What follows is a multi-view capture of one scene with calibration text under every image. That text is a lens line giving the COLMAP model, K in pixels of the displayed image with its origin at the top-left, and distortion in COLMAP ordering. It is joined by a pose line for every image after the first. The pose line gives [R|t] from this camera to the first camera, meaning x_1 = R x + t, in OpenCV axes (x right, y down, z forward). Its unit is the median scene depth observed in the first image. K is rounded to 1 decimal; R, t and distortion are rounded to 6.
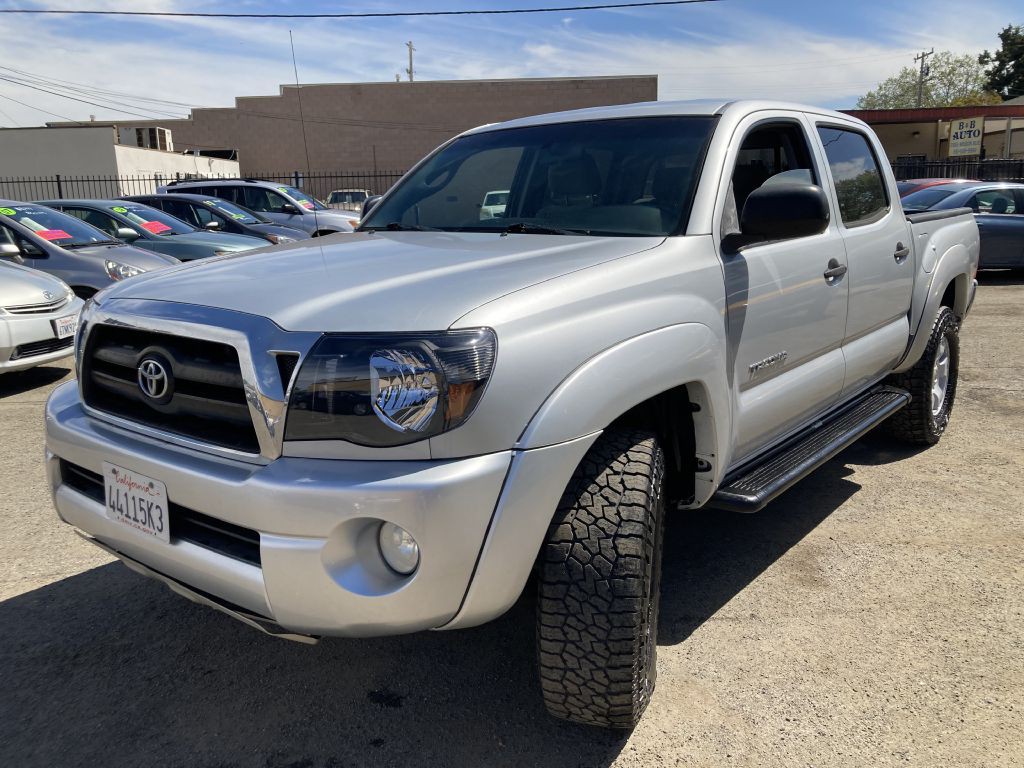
lens RADIAL K [[839.8, 0, 512.0], [0, 839.8, 384.0], [0, 0, 1]] dist [-0.000029, -0.005832]
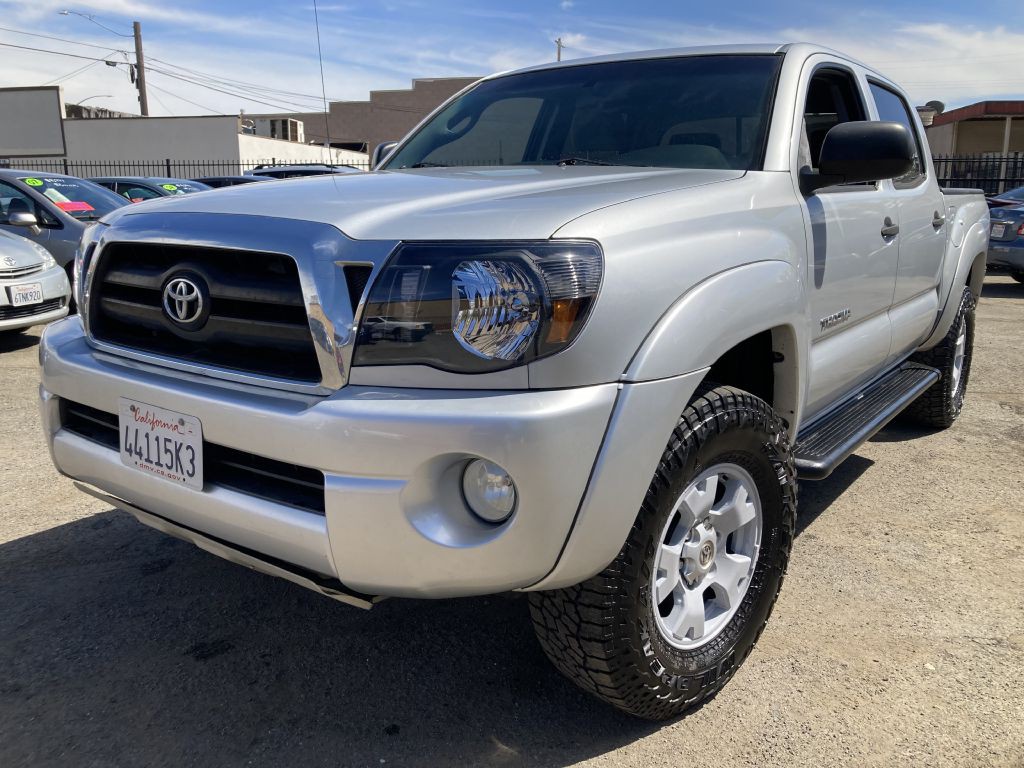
lens RADIAL K [[843.1, 0, 508.4], [0, 843.1, 382.3], [0, 0, 1]] dist [0.005009, -0.001556]
pose [[0.998766, 0.020446, 0.045269, -0.130217], [-0.020603, 0.999783, 0.002997, 0.067197], [-0.045198, -0.003926, 0.998970, 0.119392]]
